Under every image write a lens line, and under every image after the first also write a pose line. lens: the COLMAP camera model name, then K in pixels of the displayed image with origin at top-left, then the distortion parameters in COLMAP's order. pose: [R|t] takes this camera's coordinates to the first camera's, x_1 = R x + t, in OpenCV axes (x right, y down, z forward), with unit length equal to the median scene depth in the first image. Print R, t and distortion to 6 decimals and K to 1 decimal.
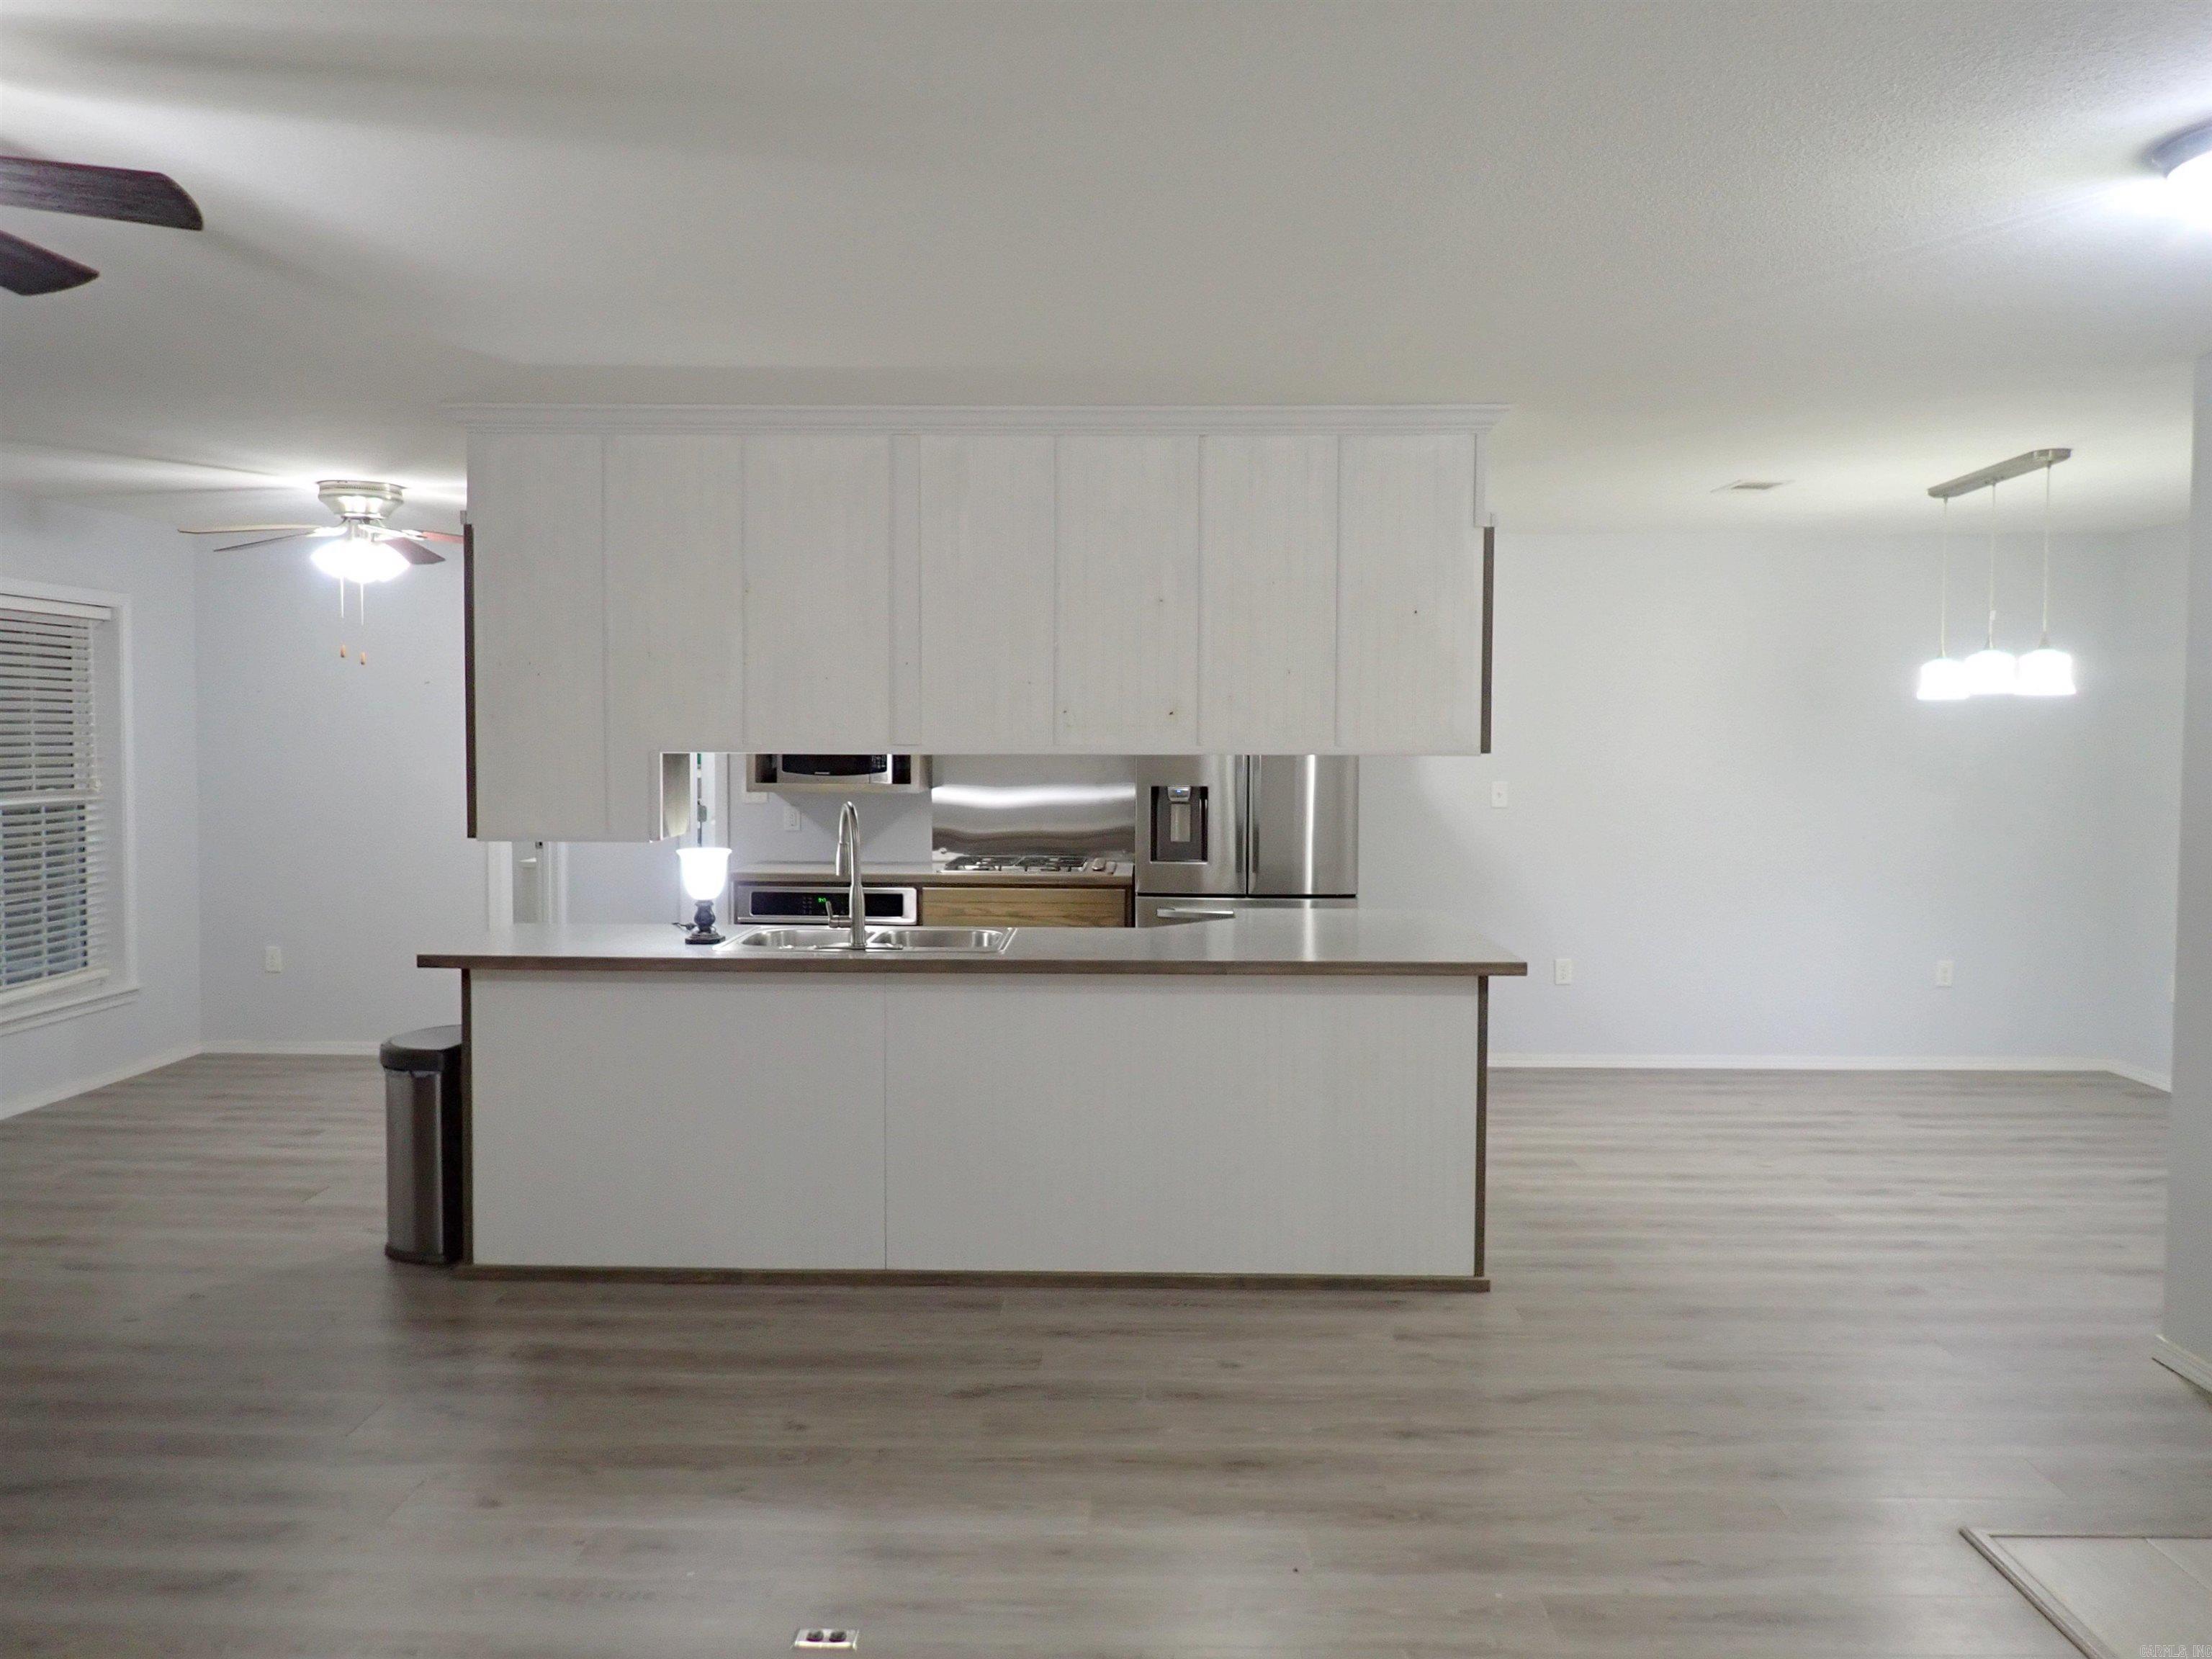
lens RADIAL K [[1670.6, 0, 1113.4], [0, 1670.6, 818.0], [0, 0, 1]] dist [0.000310, 0.003676]
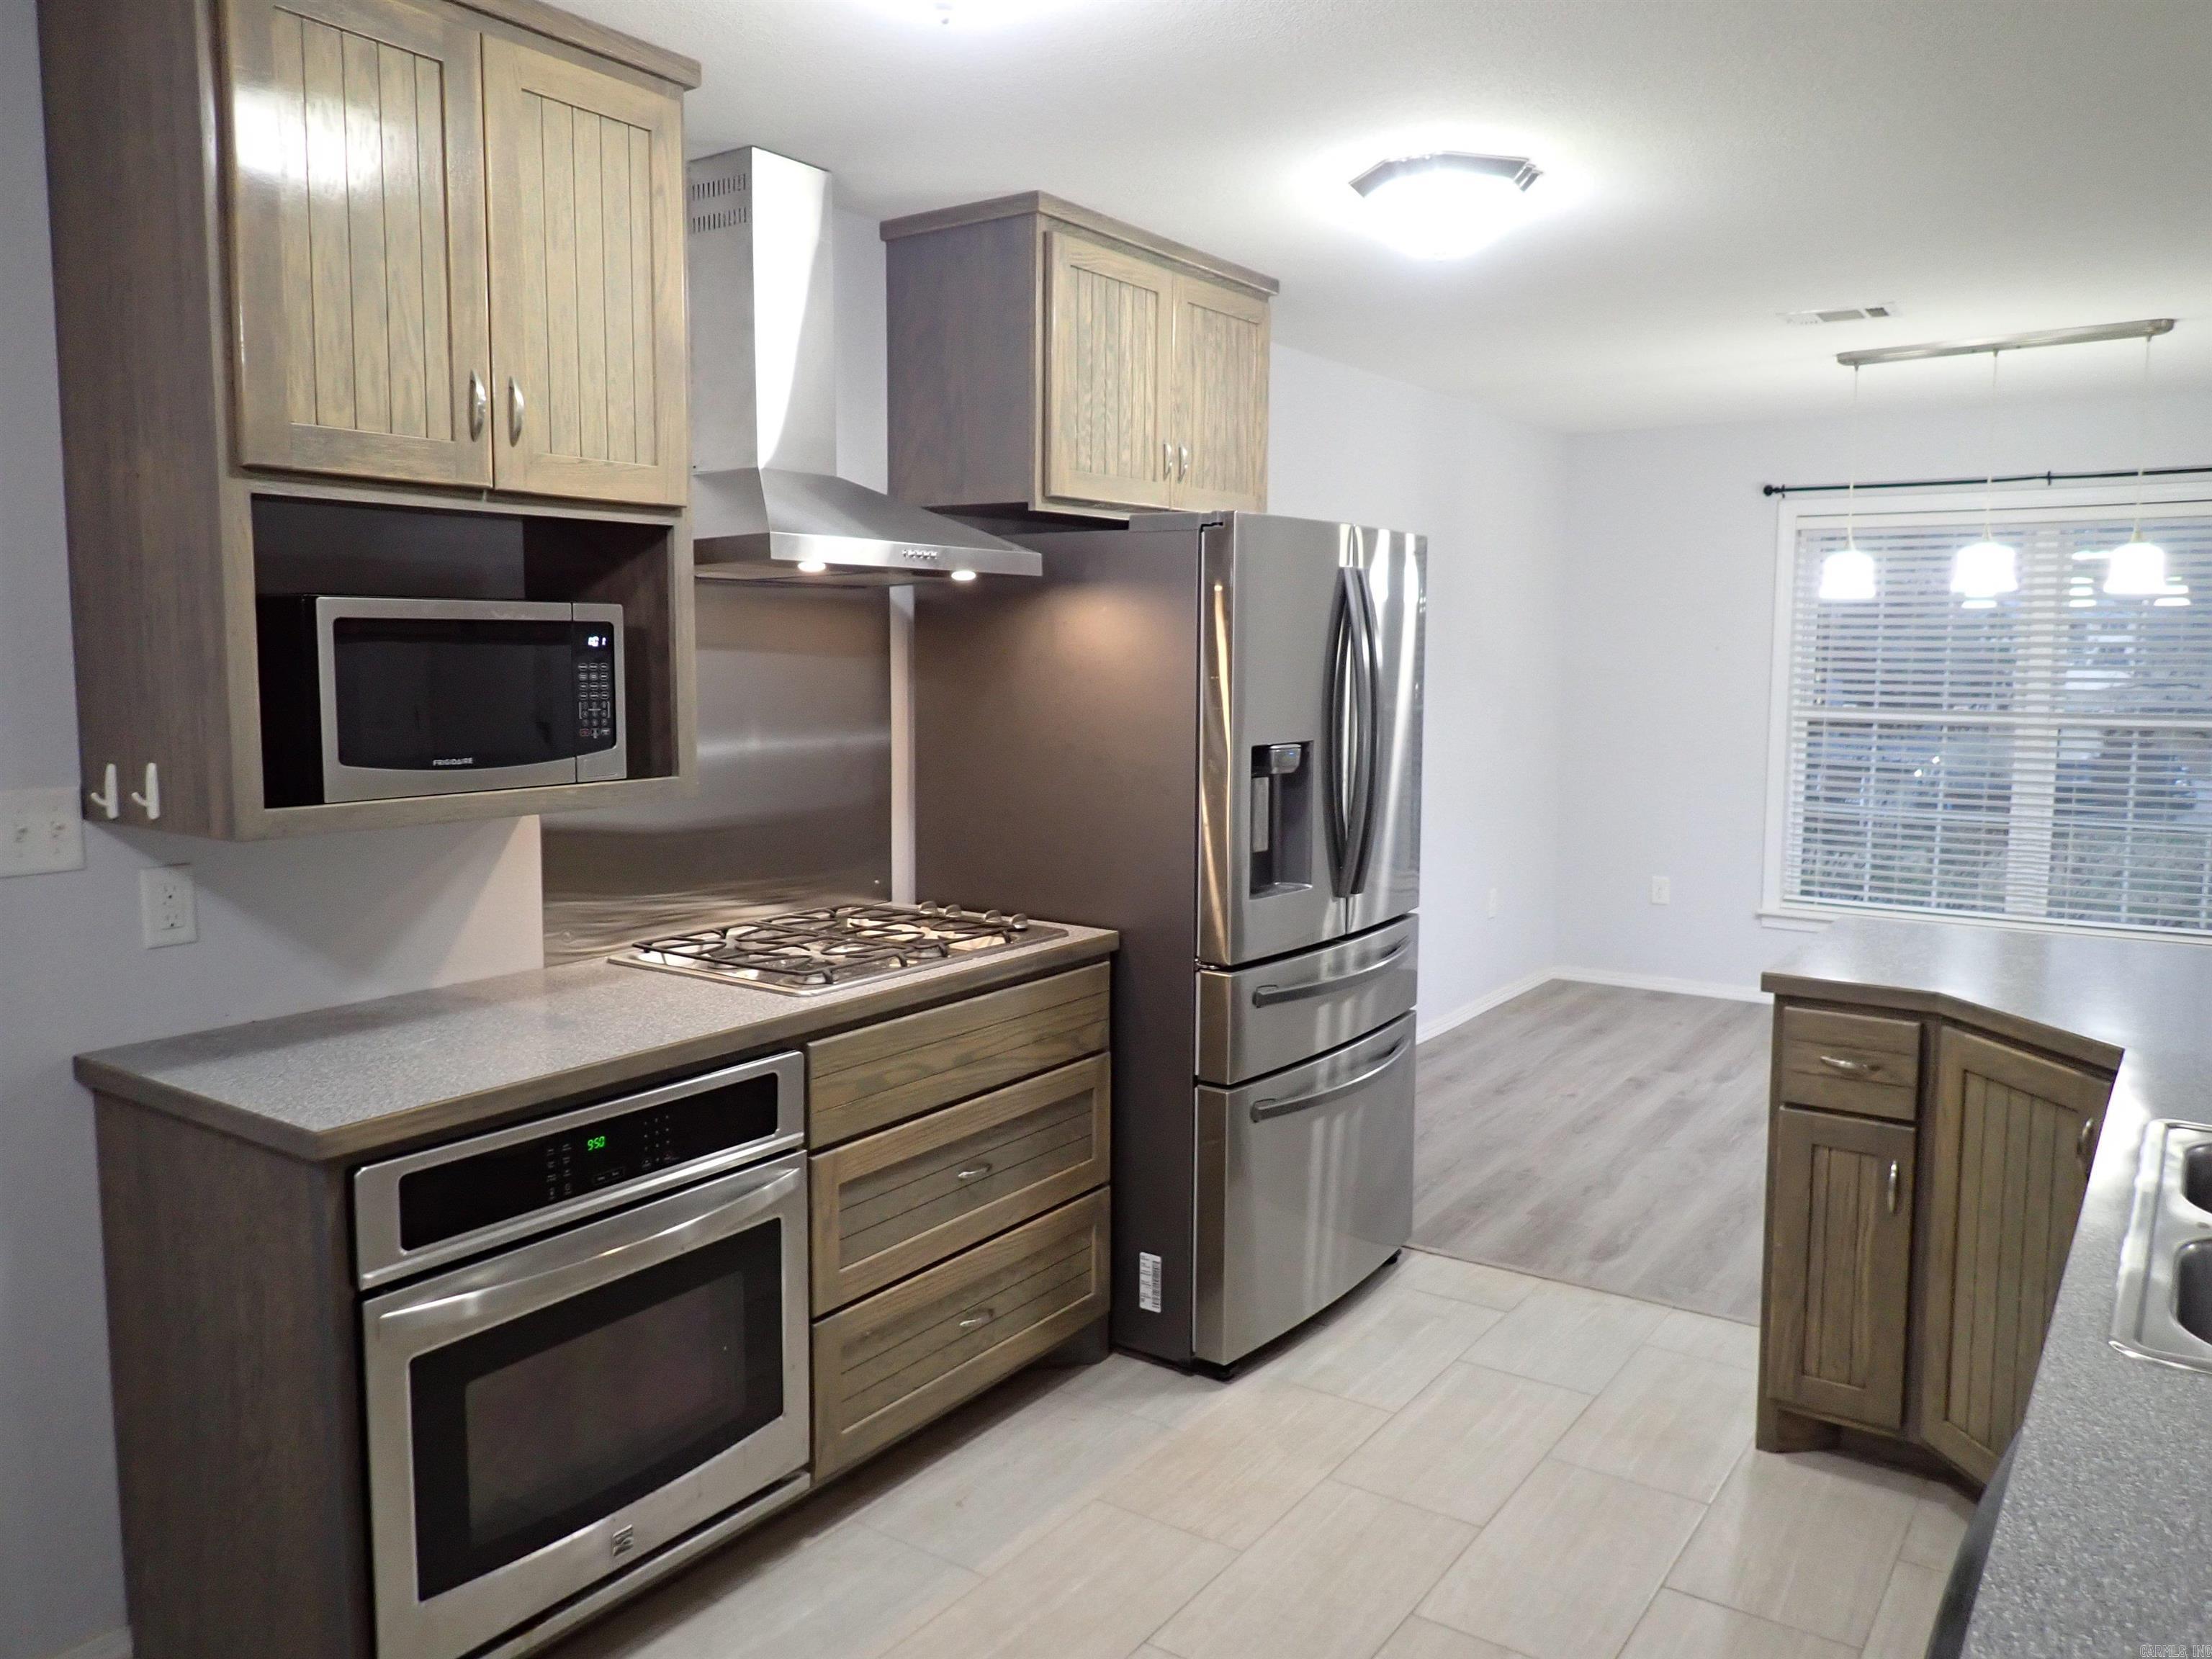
lens RADIAL K [[1621.5, 0, 1104.1], [0, 1621.5, 809.3], [0, 0, 1]] dist [0.000134, 0.002786]
pose [[0.557141, -0.087595, 0.825785, -0.476365], [0.046913, 0.996153, 0.074016, -0.045660], [-0.829092, -0.002498, 0.559107, 0.923154]]
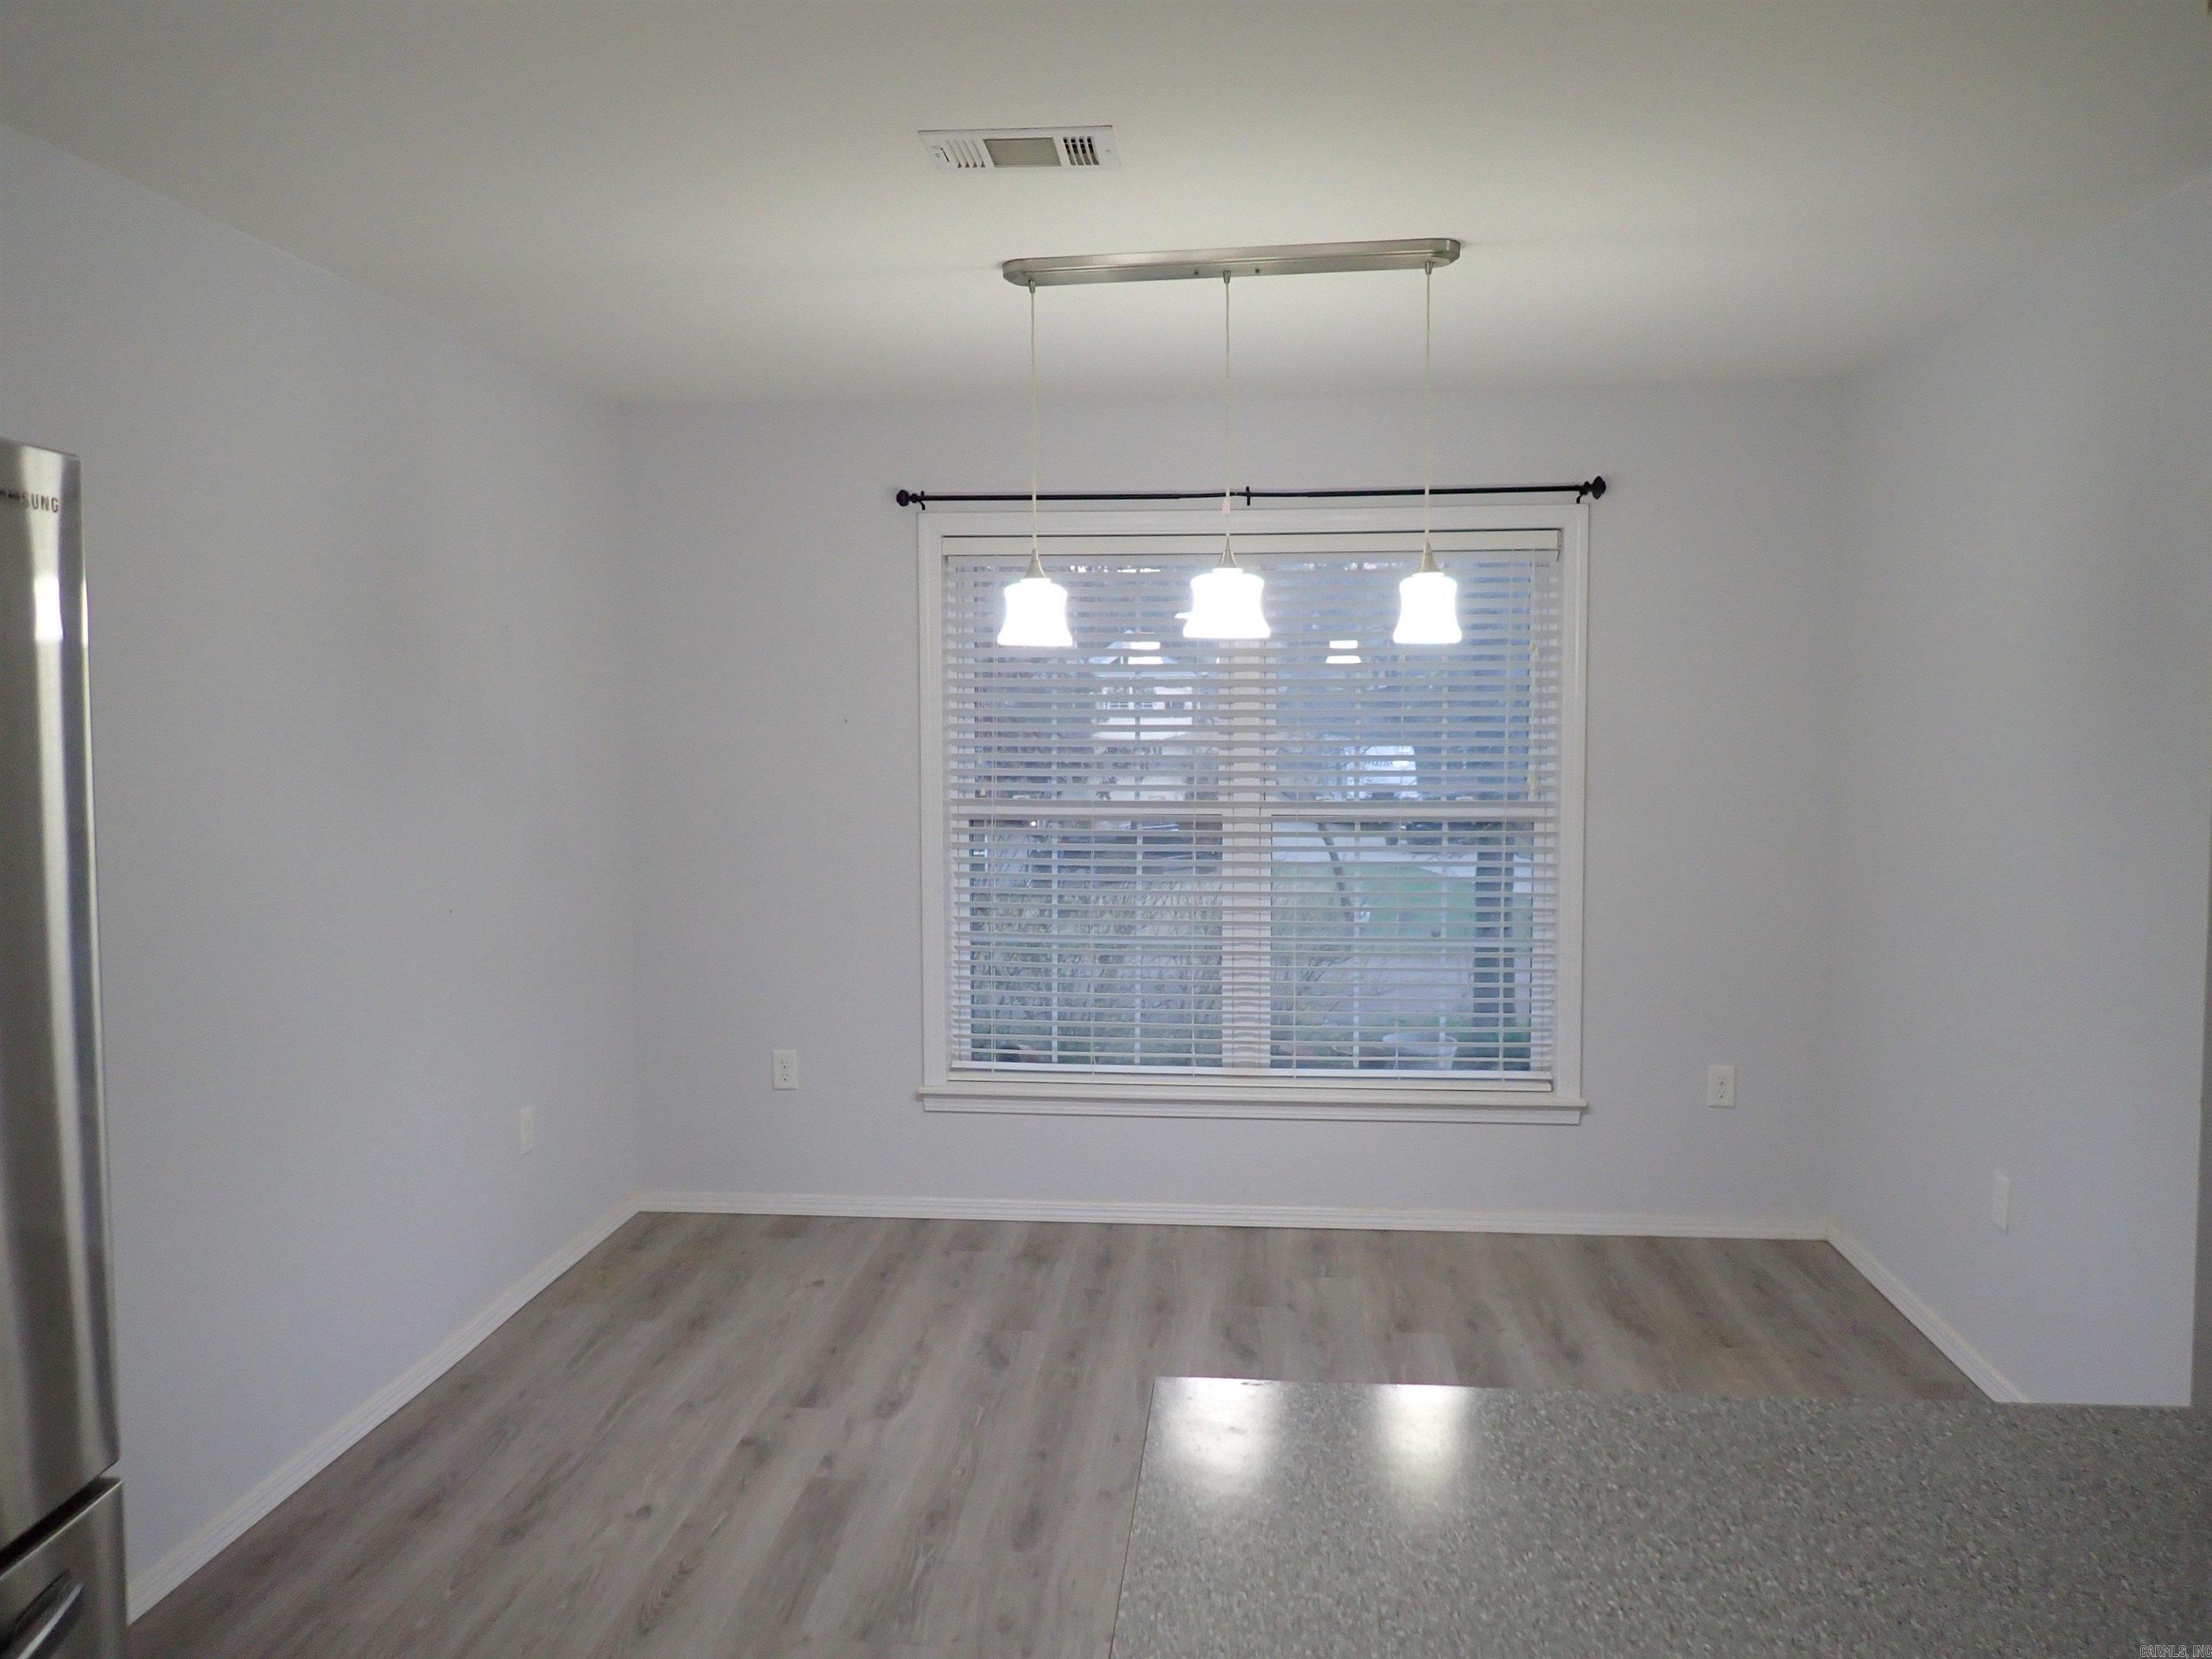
lens RADIAL K [[1695.2, 0, 1099.2], [0, 1695.2, 799.9], [0, 0, 1]] dist [0.001152, 0.001200]
pose [[0.082813, -0.064821, 0.994455, -0.077886], [0.059124, 0.996444, 0.060027, -0.058479], [-0.994810, 0.053825, 0.086351, 1.016201]]
